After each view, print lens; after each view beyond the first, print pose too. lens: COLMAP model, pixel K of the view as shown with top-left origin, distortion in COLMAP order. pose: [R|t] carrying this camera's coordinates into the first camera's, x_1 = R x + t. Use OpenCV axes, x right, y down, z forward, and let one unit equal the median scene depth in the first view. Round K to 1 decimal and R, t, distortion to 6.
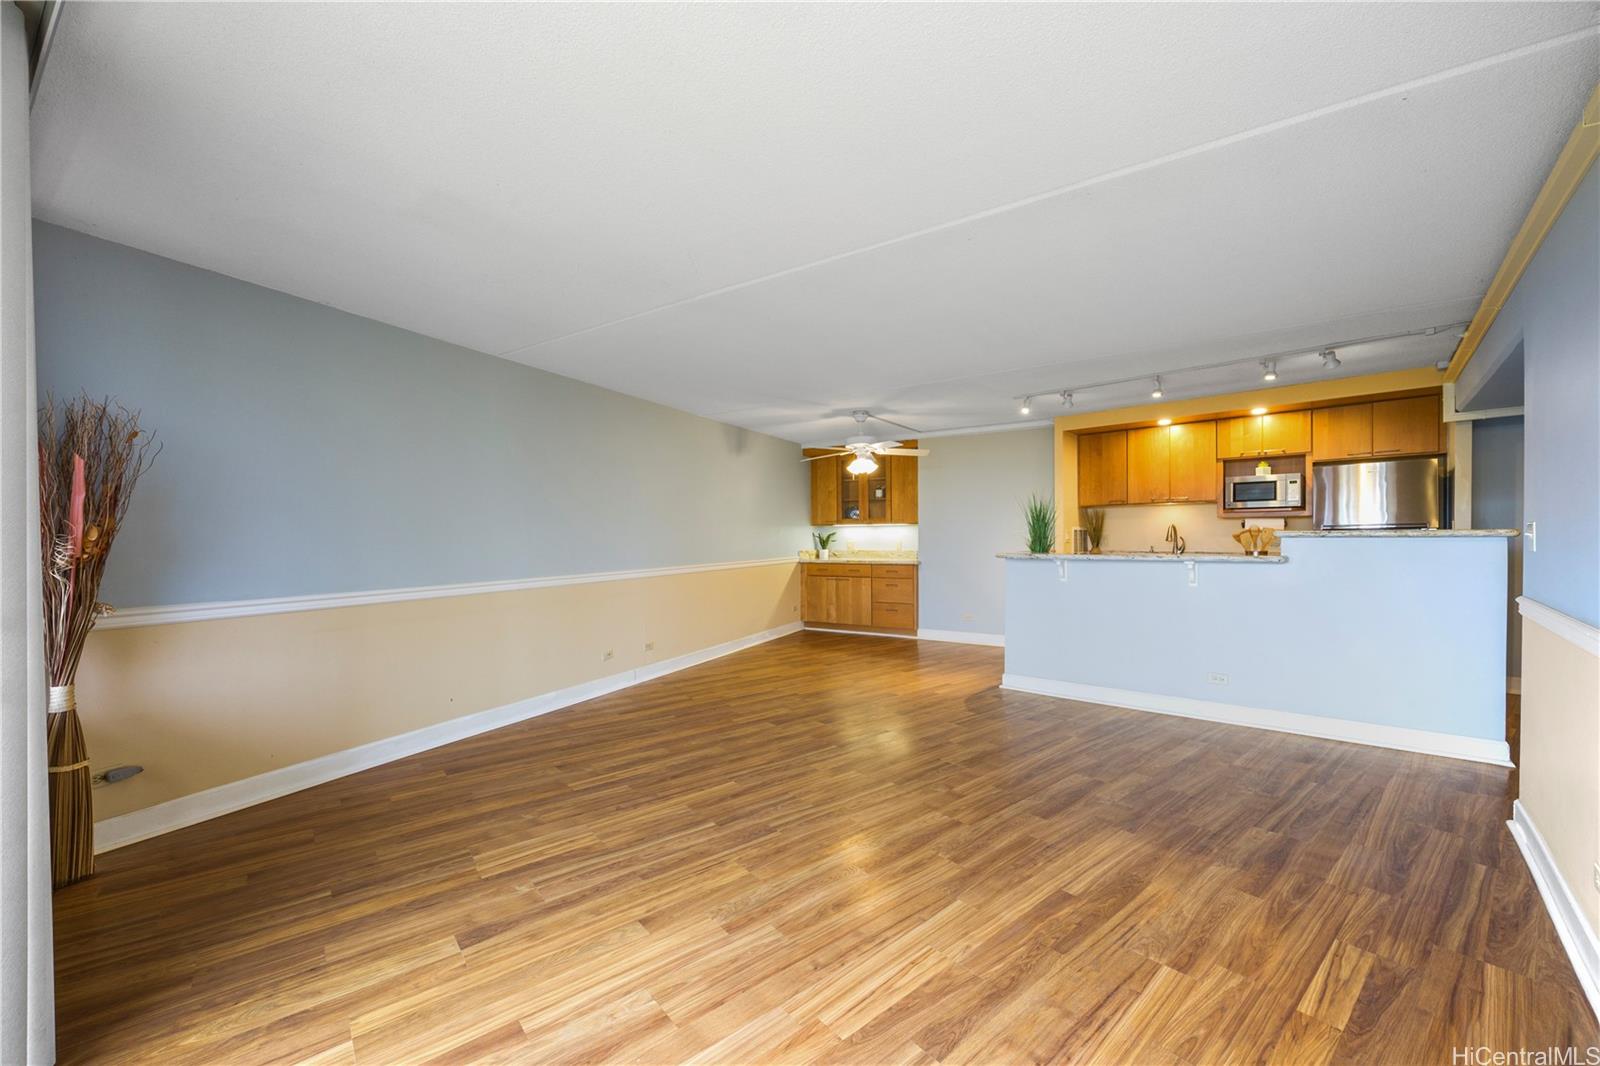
lens RADIAL K [[638.0, 0, 795.7], [0, 638.0, 533.0], [0, 0, 1]] dist [0.001370, 0.000102]
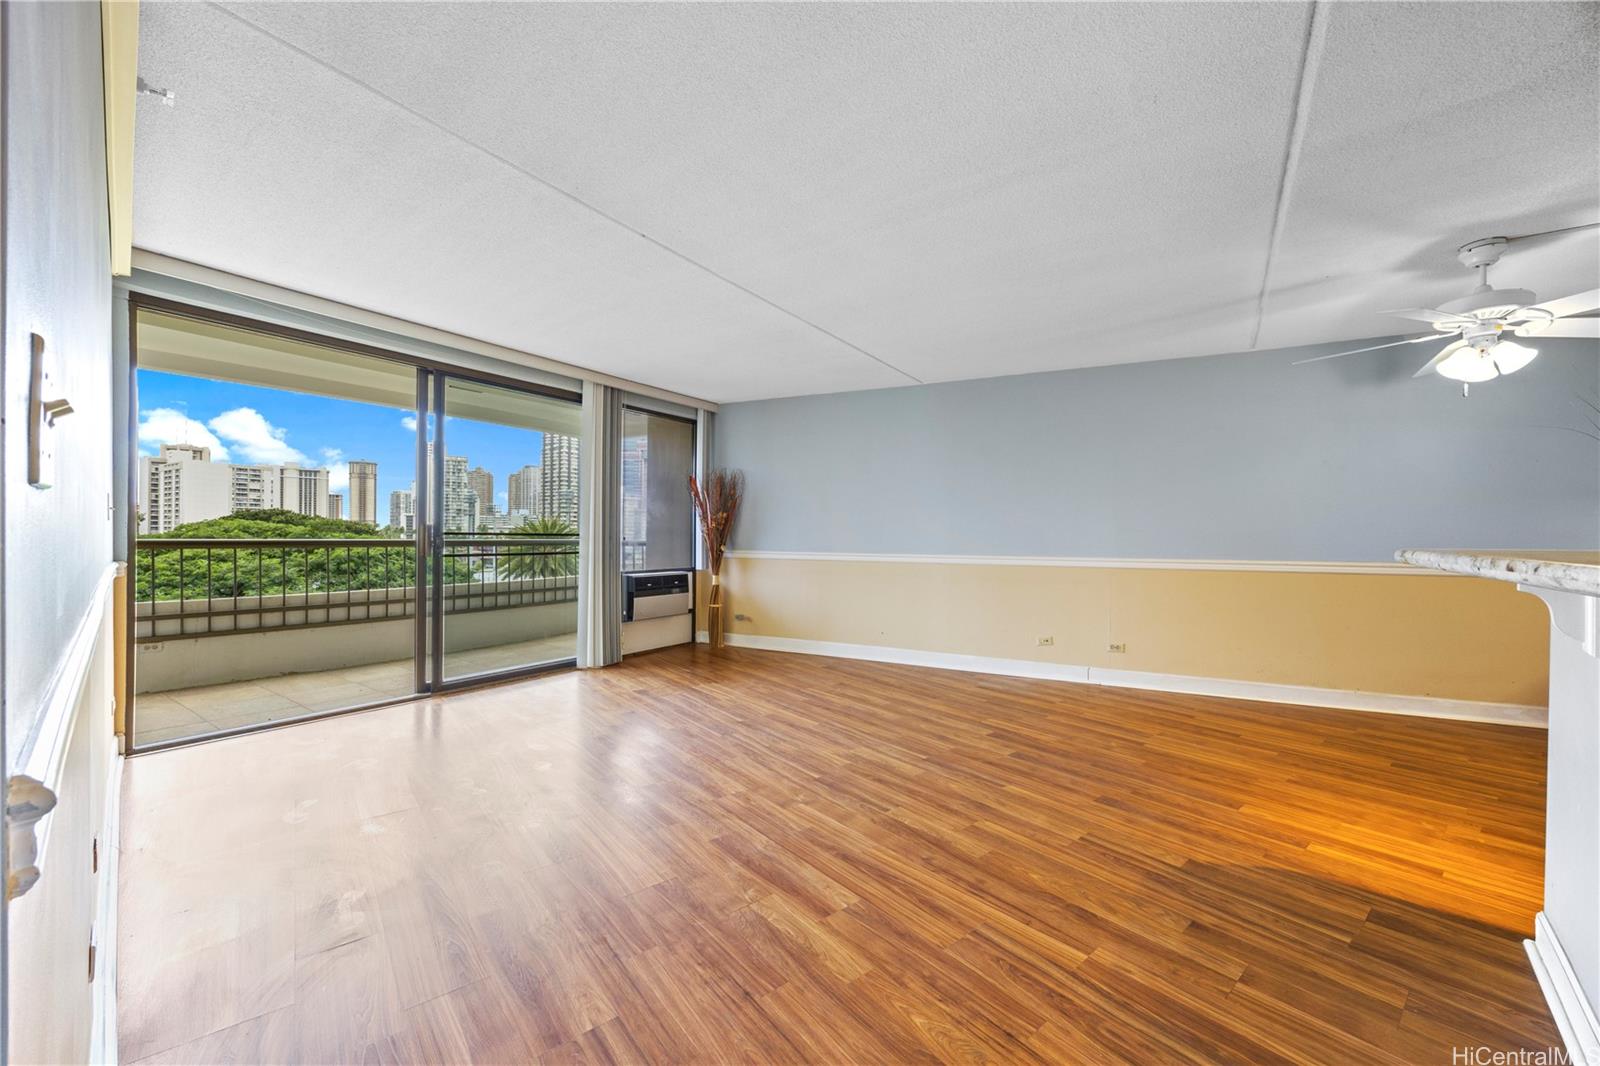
lens RADIAL K [[638.0, 0, 797.1], [0, 638.0, 532.2], [0, 0, 1]] dist [0.001370, 0.000102]
pose [[-0.036971, -0.002034, -0.999314, 1.067783], [-0.001028, 0.999997, -0.001997, 0.041088], [0.999316, 0.000954, -0.036973, 0.998300]]
